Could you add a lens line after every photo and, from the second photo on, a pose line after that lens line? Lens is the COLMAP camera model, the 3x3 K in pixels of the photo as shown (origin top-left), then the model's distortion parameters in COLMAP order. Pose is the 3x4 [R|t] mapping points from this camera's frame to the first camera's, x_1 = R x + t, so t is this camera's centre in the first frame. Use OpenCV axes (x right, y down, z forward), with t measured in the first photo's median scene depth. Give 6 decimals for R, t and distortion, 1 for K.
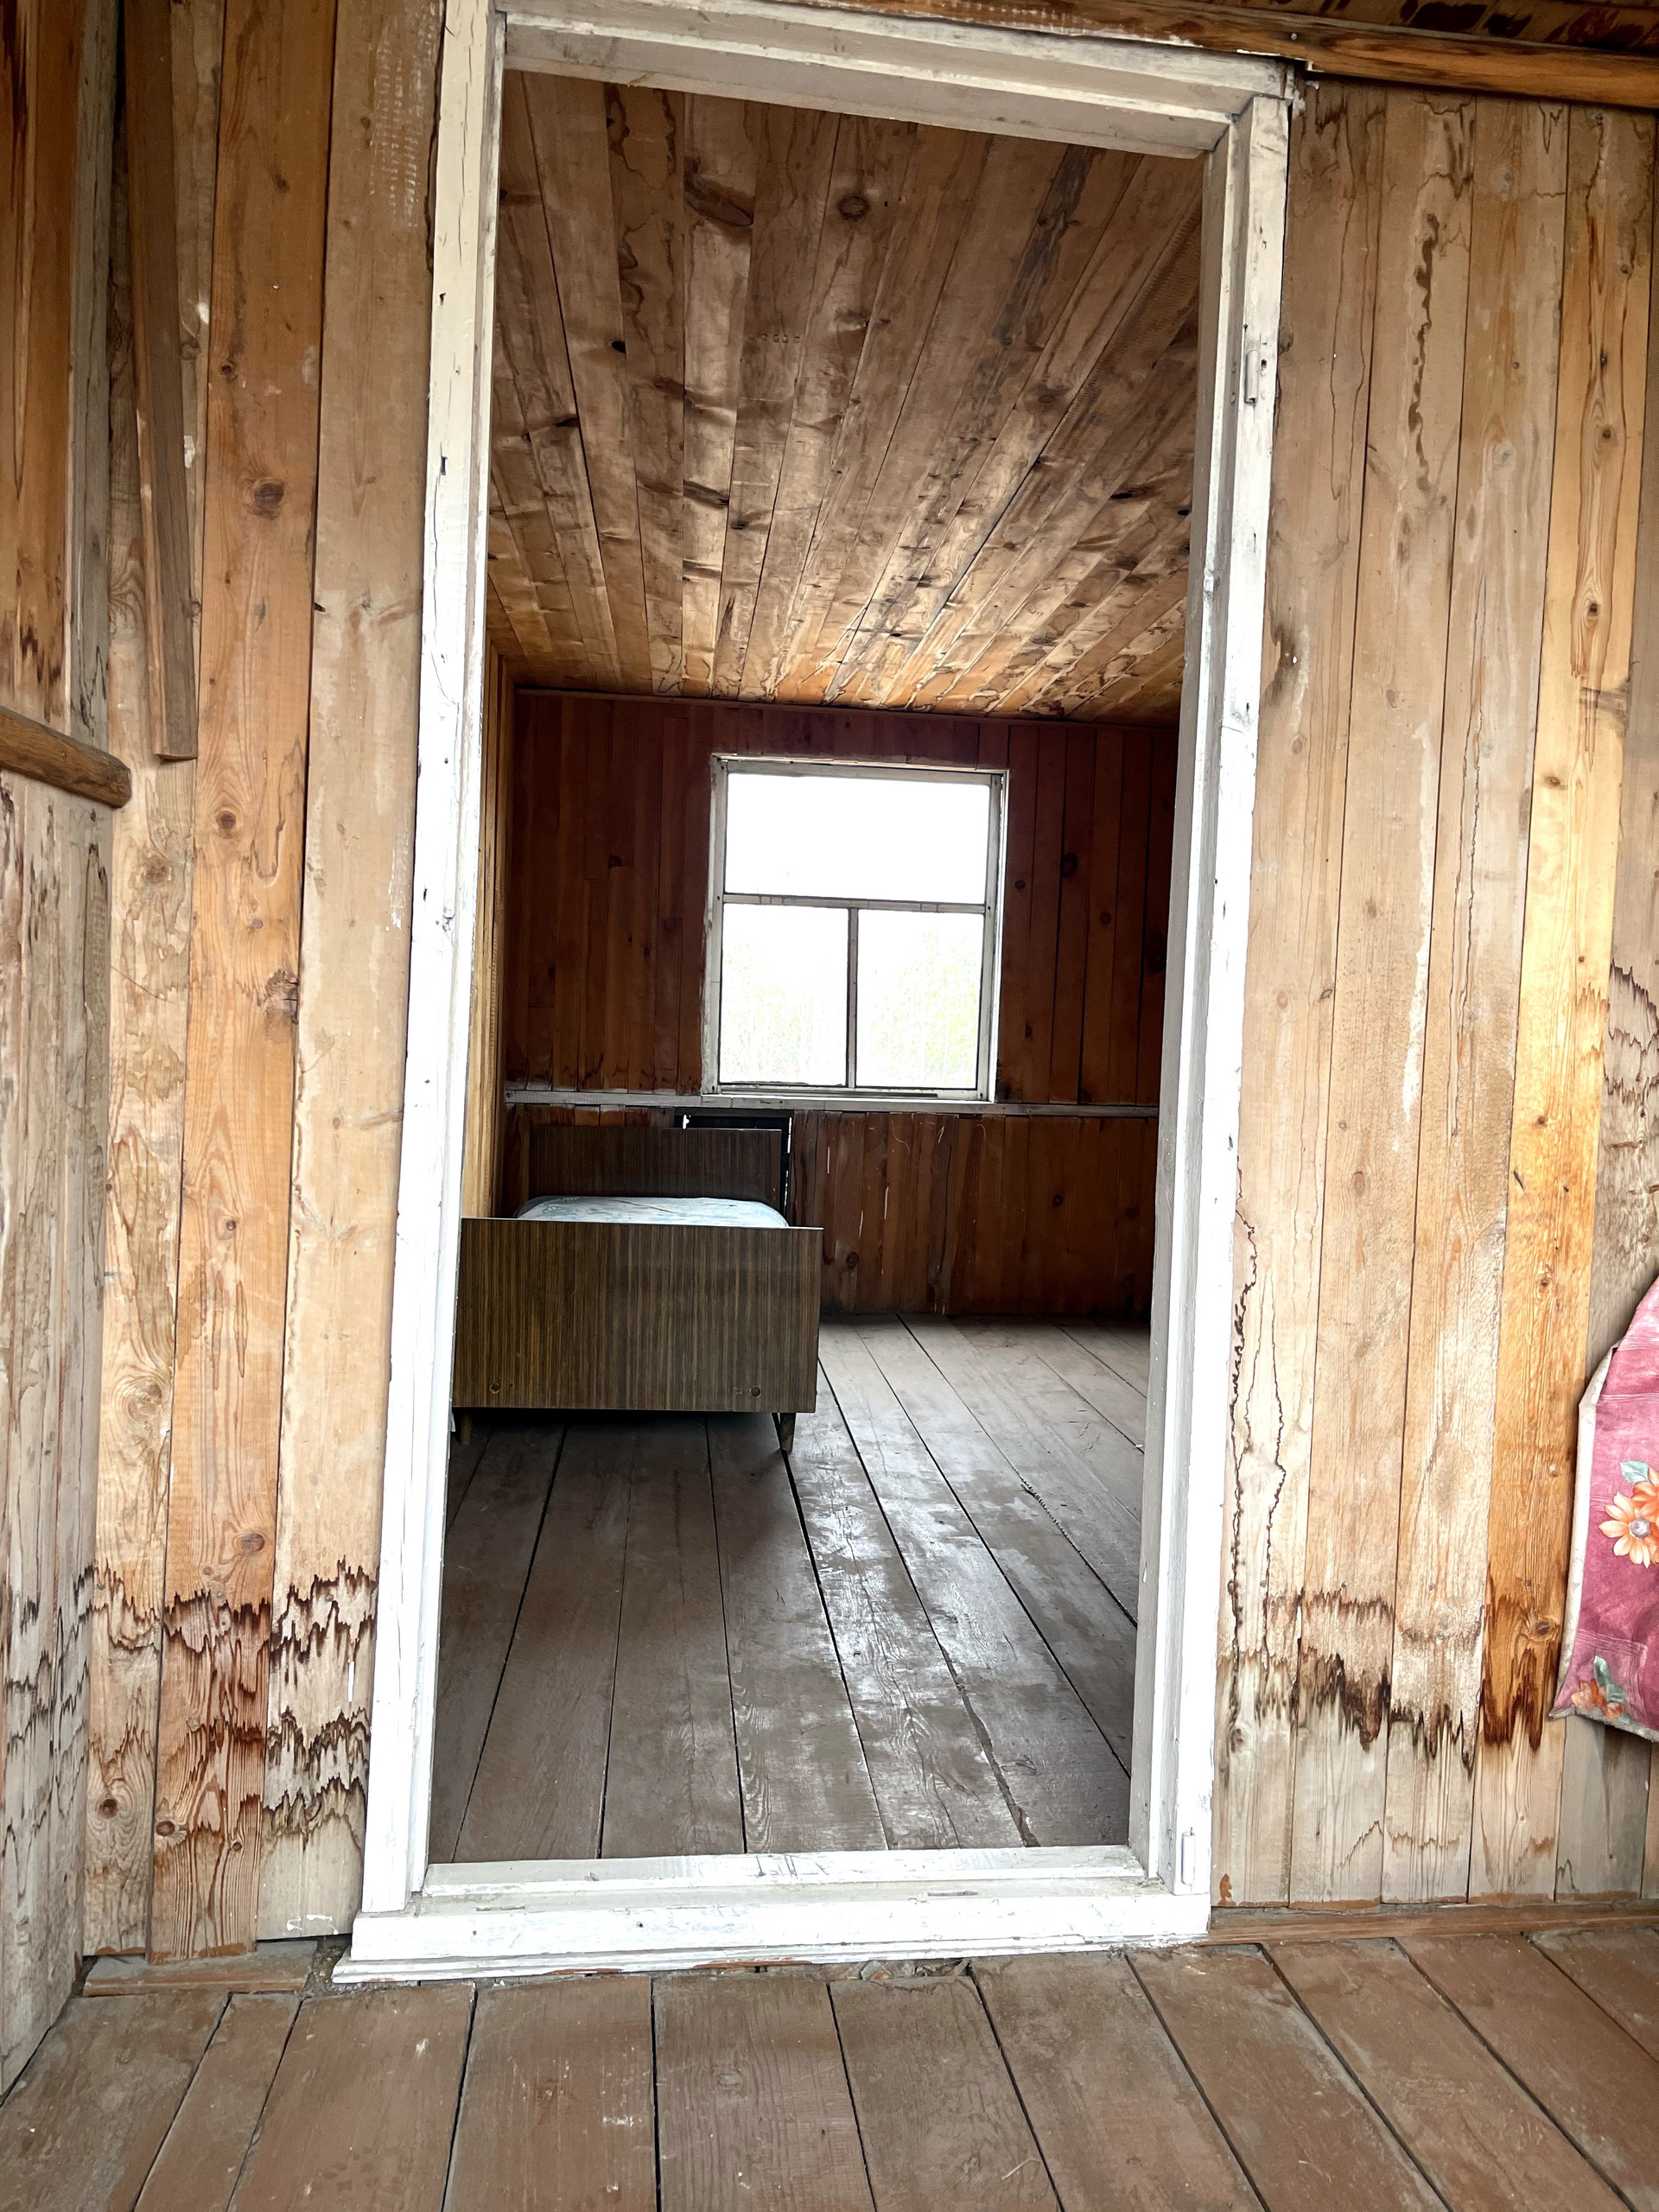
lens RADIAL K [[1663.8, 0, 829.5], [0, 1663.8, 1106.0], [0, 0, 1]] dist [0.223972, -0.590695]
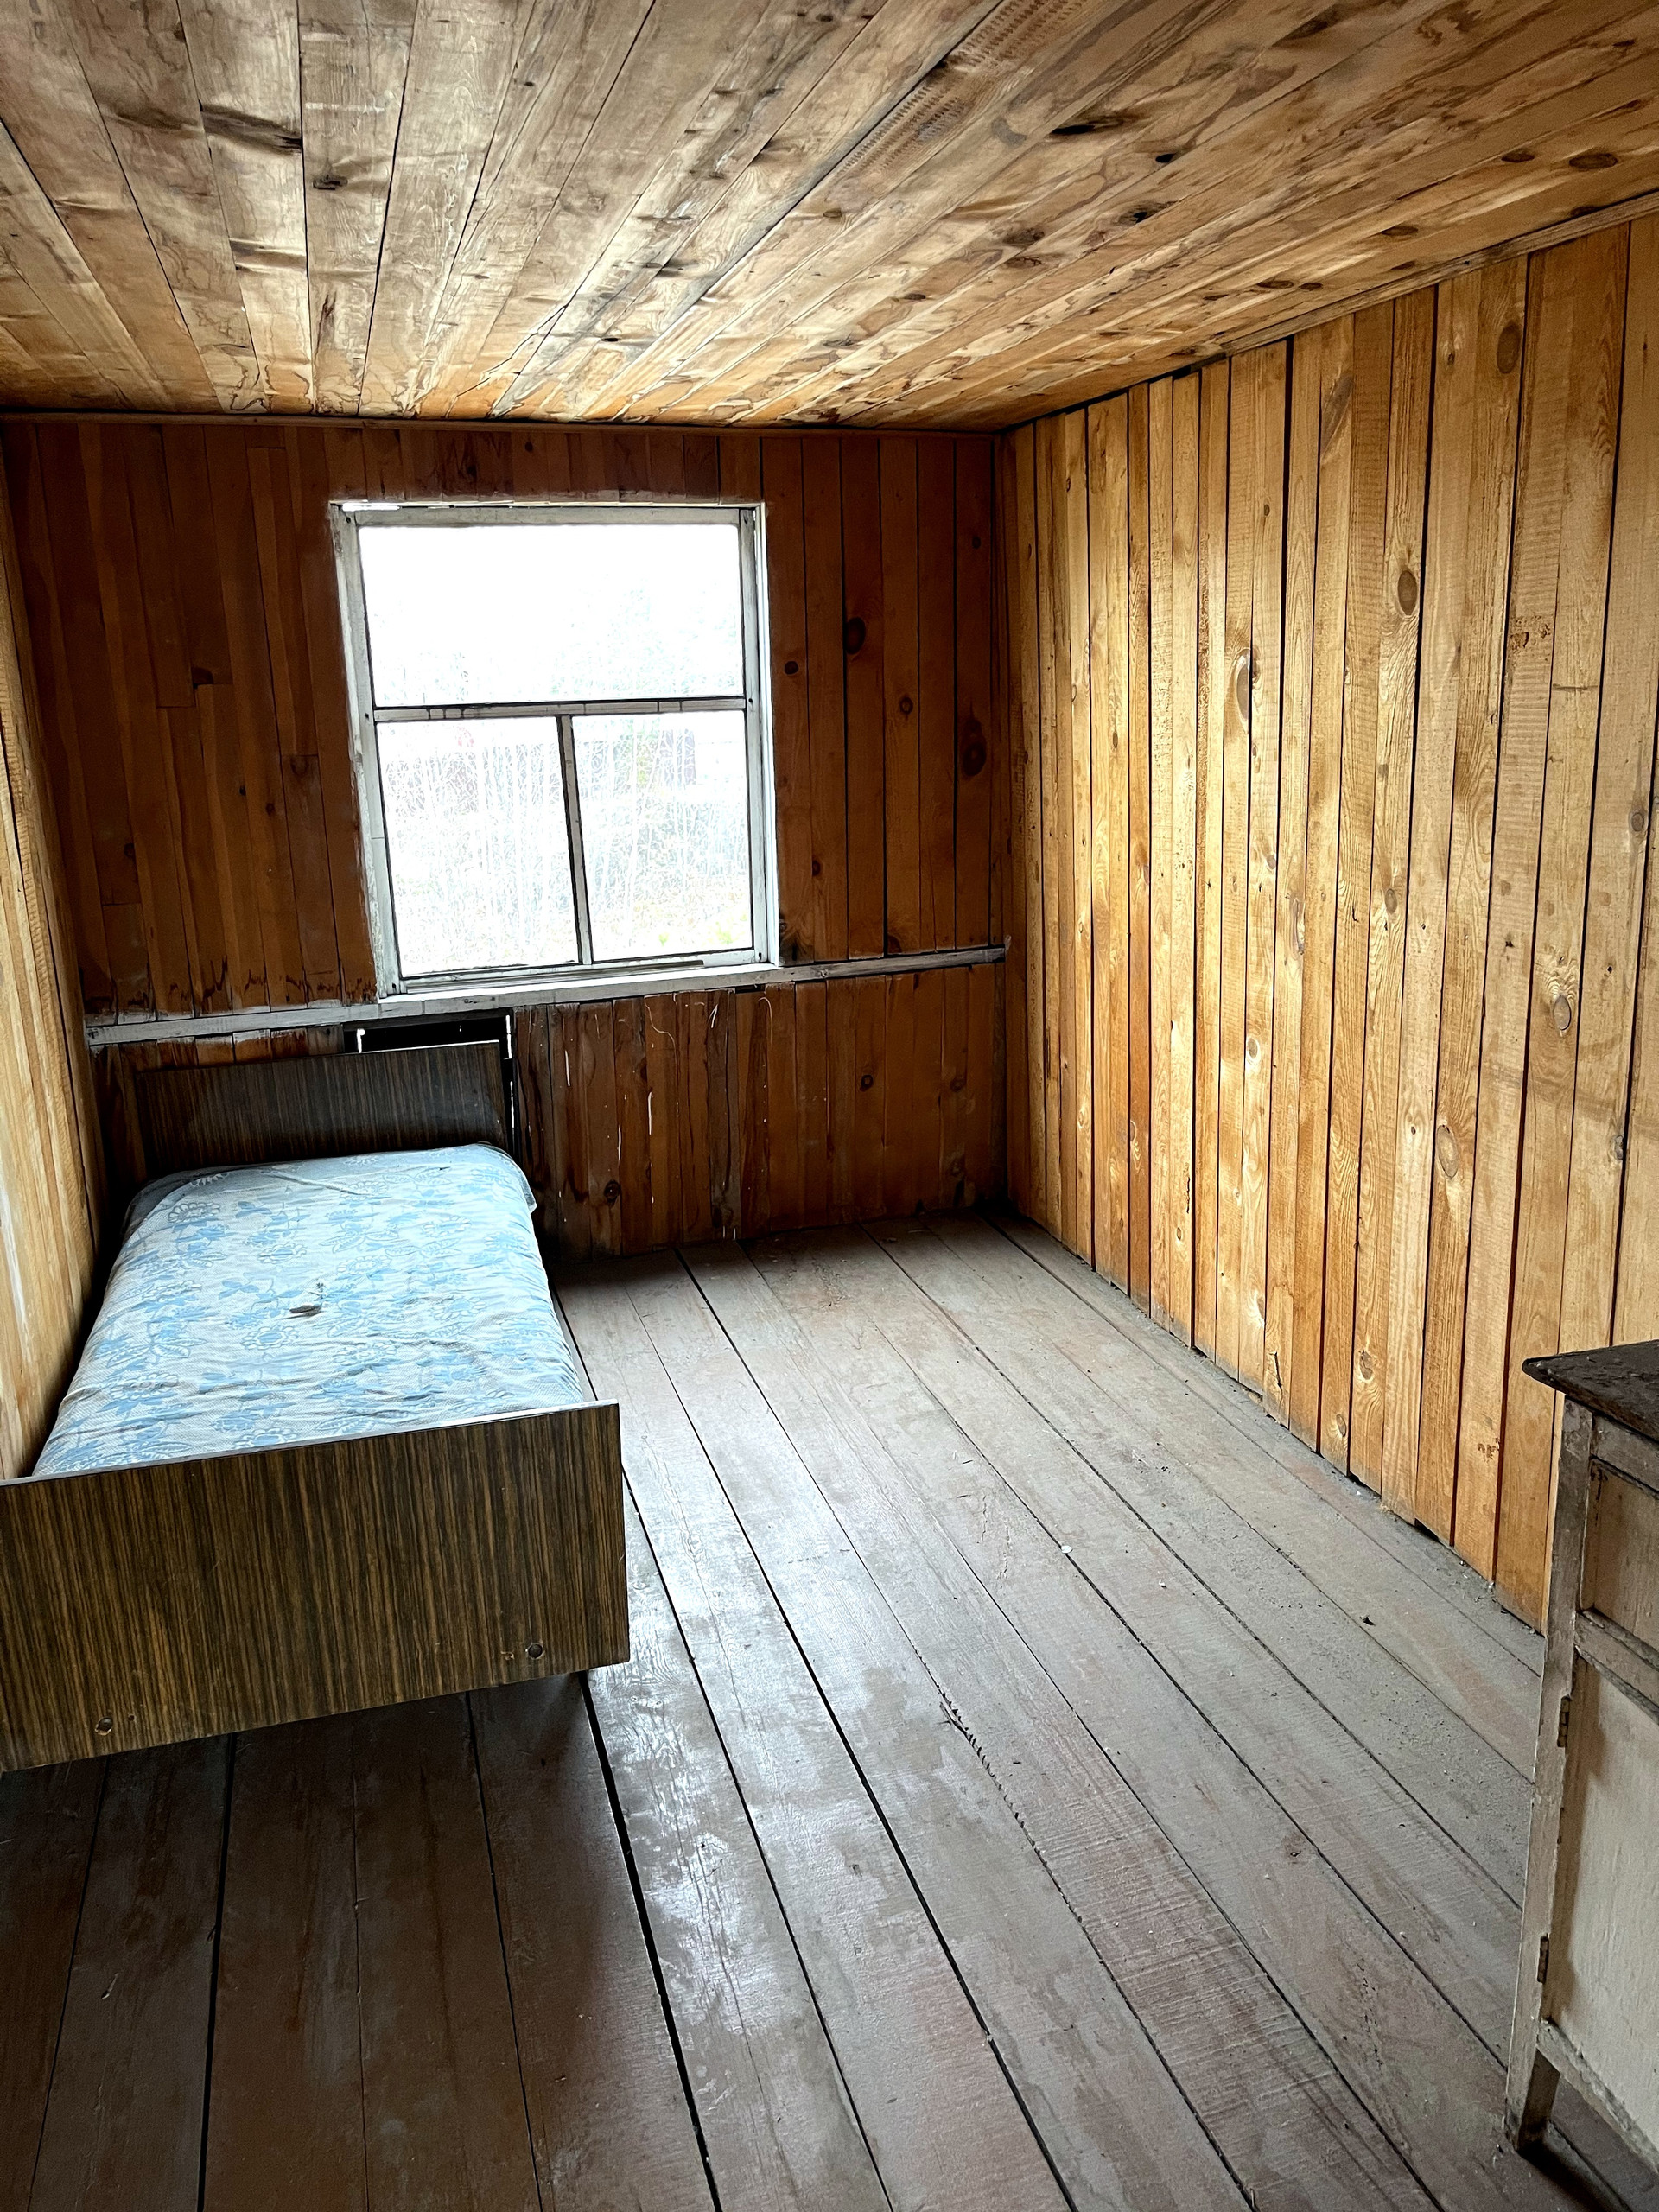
lens RADIAL K [[1663.7, 0, 829.5], [0, 1663.7, 1106.0], [0, 0, 1]] dist [0.095040, -0.117203]
pose [[0.980023, -0.106349, 0.168062, -0.016064], [0.067487, 0.972711, 0.221987, -0.136065], [-0.187084, -0.206210, 0.960457, 0.326020]]
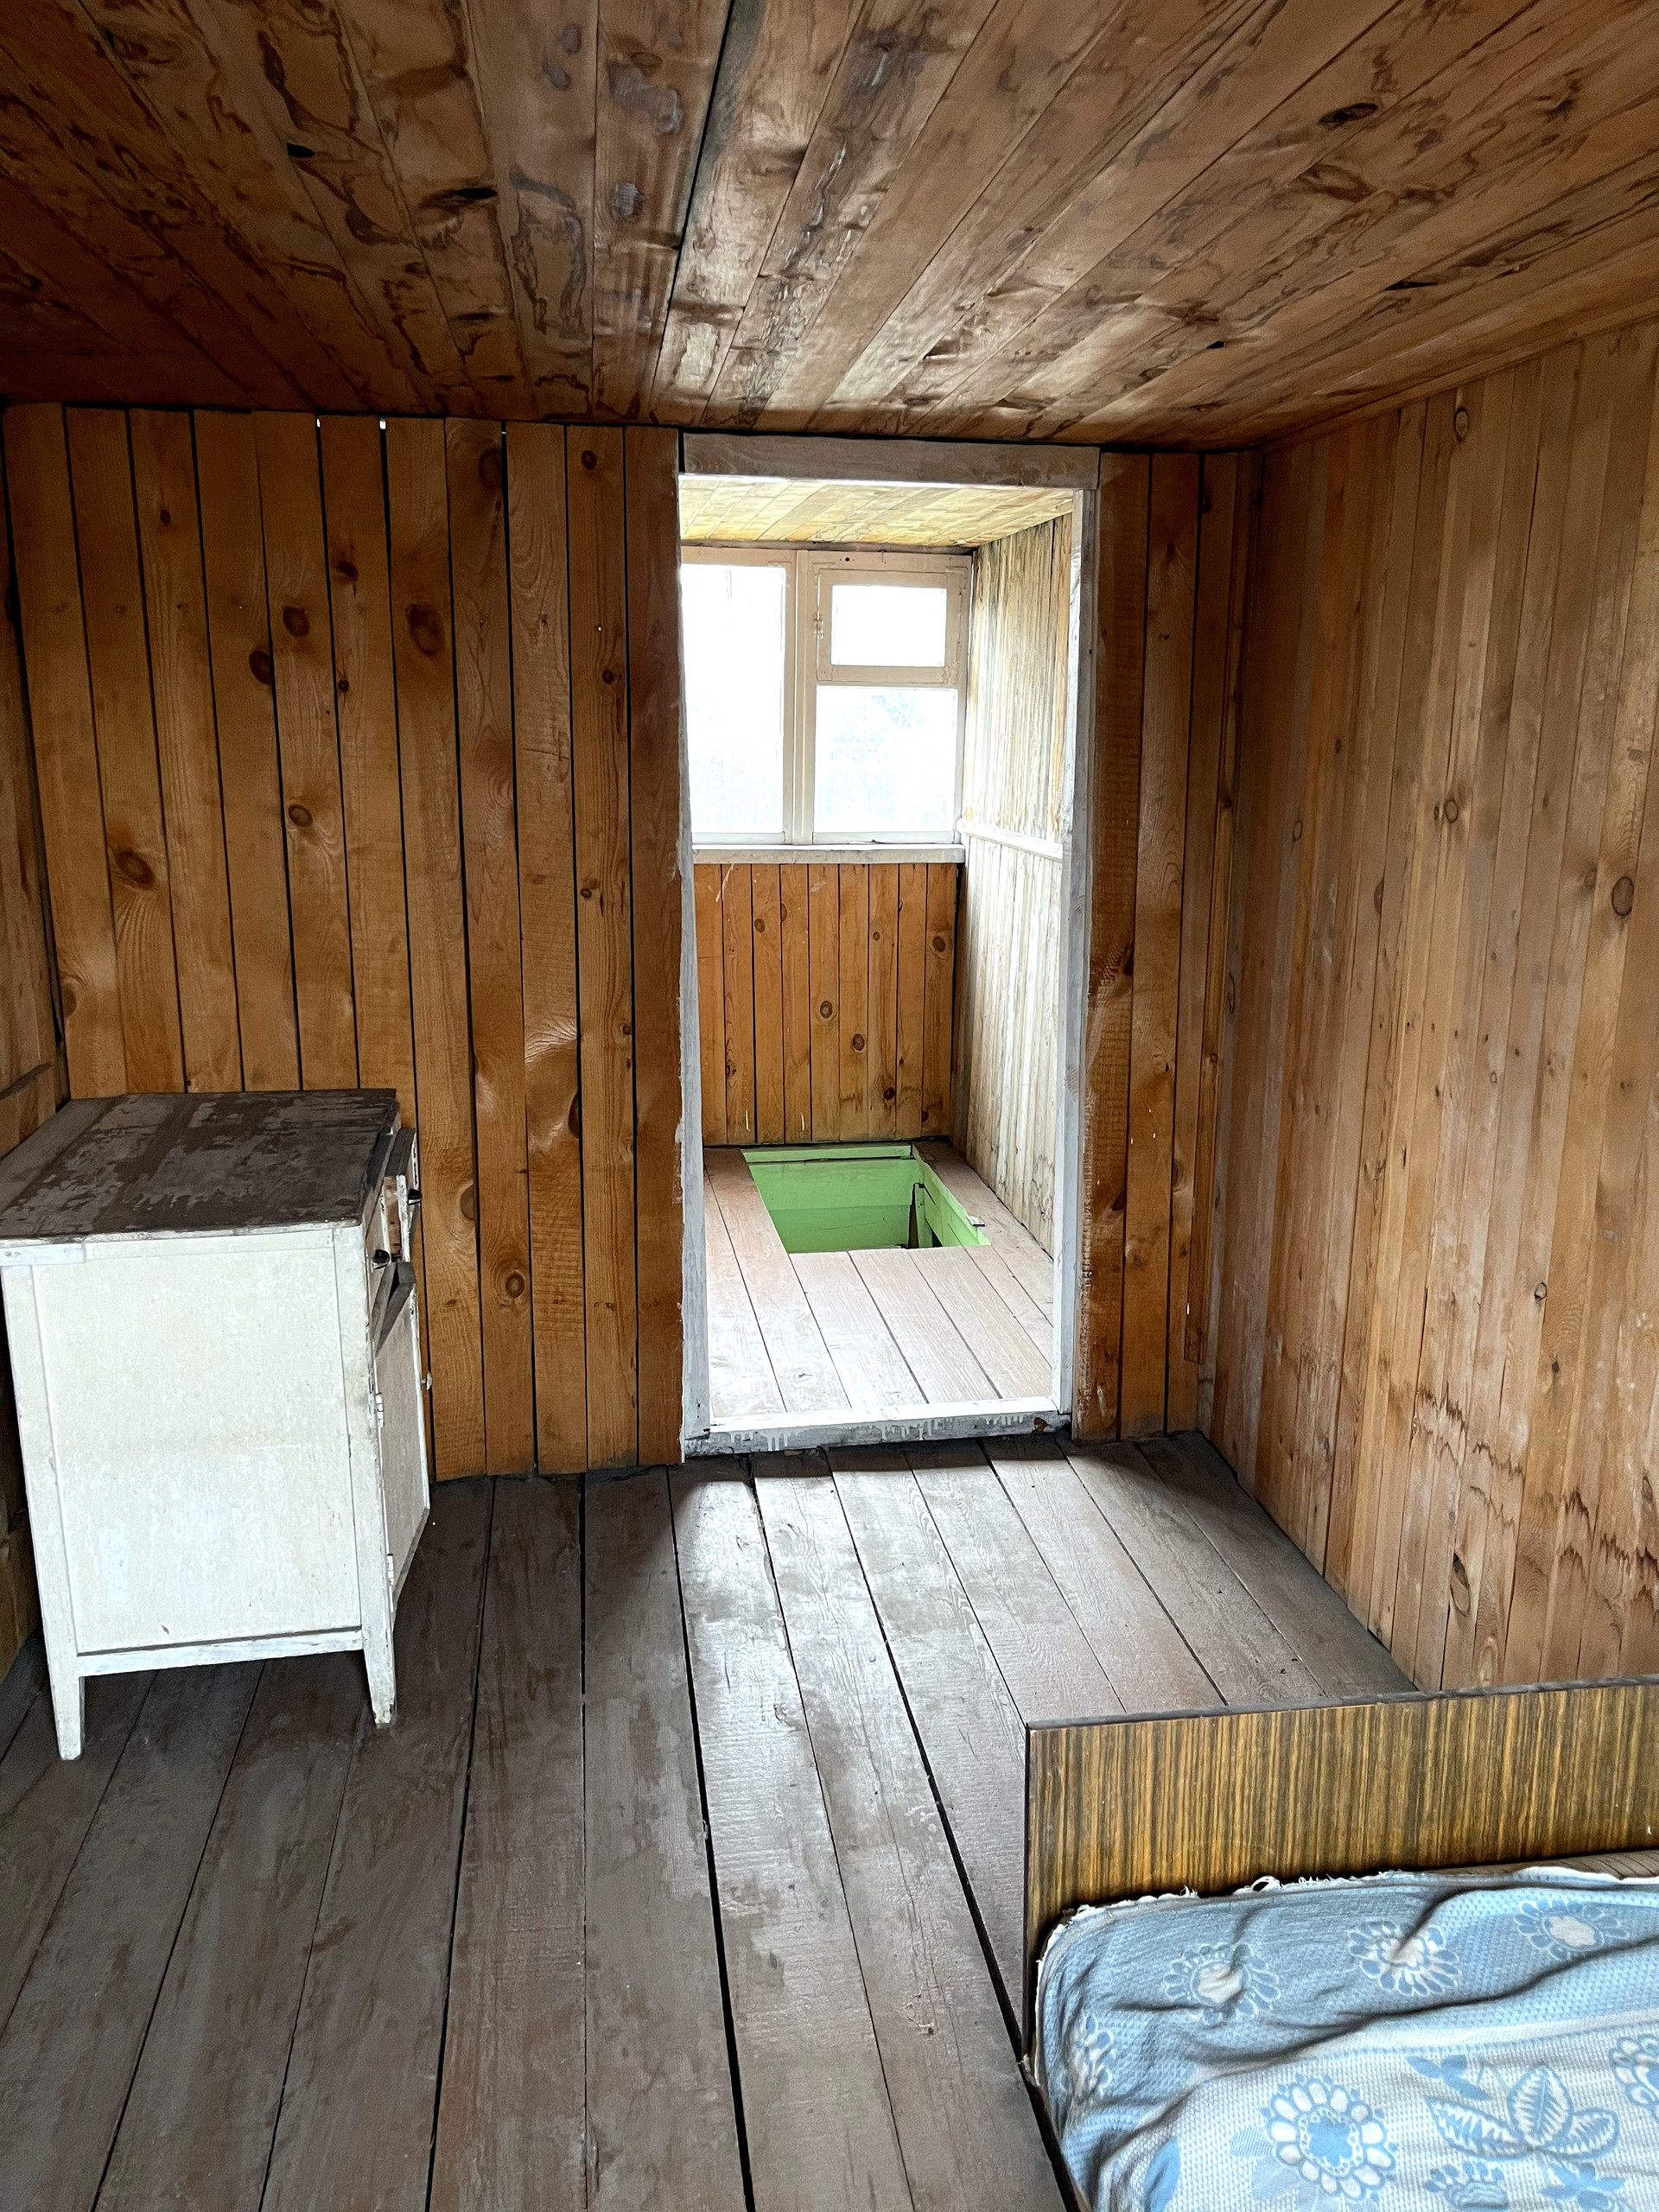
lens RADIAL K [[1663.7, 0, 829.5], [0, 1663.7, 1106.0], [0, 0, 1]] dist [0.095040, -0.117203]
pose [[-0.997952, -0.024277, -0.059183, 0.067376], [-0.039088, 0.963798, 0.263751, -0.172619], [0.050637, 0.265524, -0.962773, 1.132181]]
